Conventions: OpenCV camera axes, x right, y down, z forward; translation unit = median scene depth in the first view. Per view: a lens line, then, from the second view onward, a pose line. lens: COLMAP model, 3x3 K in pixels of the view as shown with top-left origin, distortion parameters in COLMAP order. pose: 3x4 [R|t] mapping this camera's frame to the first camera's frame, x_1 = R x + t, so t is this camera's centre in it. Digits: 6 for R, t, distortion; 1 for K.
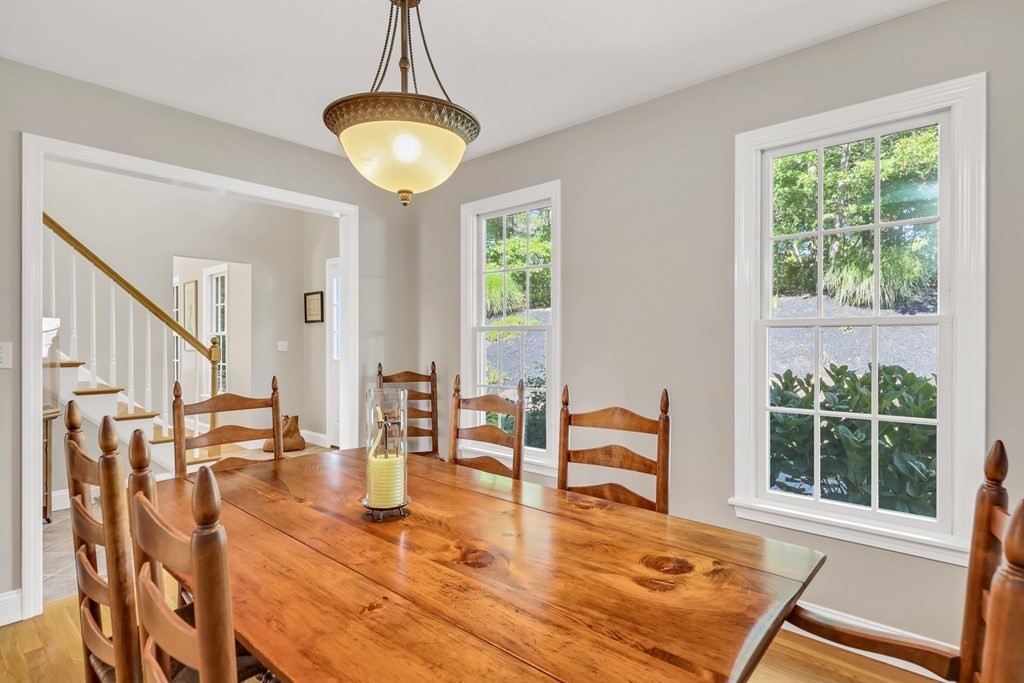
lens RADIAL K [[536.3, 0, 517.7], [0, 536.3, 344.5], [0, 0, 1]] dist [-0.002000, -0.000521]
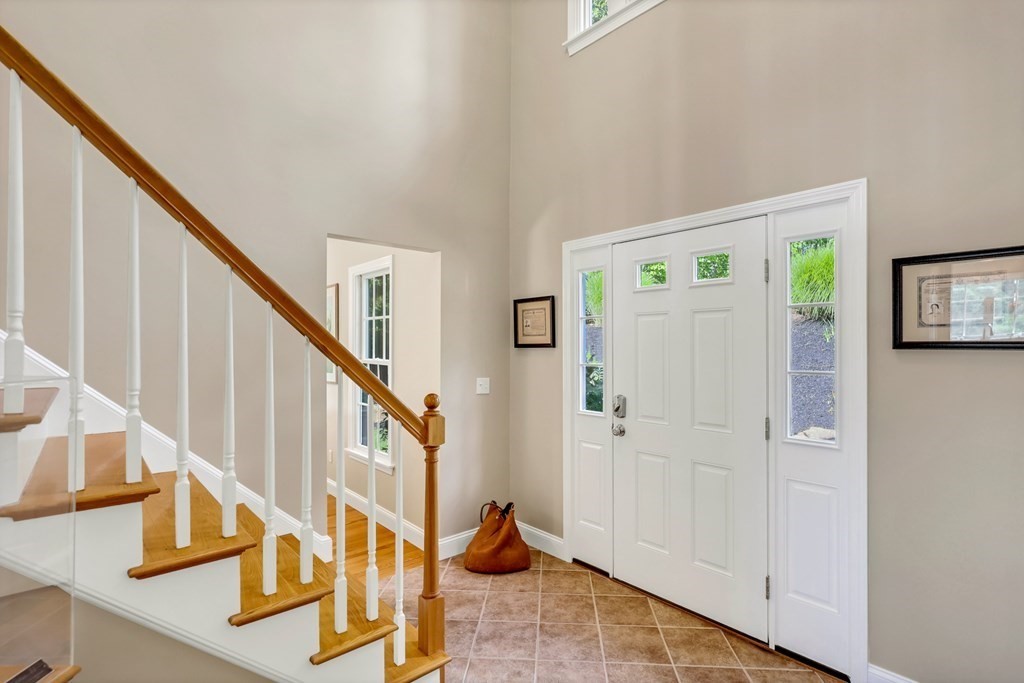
lens RADIAL K [[497.9, 0, 526.2], [0, 497.9, 341.9], [0, 0, 1]] dist [-0.000400, 0.000020]
pose [[0.994224, -0.000359, -0.107323, -0.335385], [-0.001070, 0.999912, -0.013252, -0.040541], [0.107318, 0.013290, 0.994136, 0.442512]]
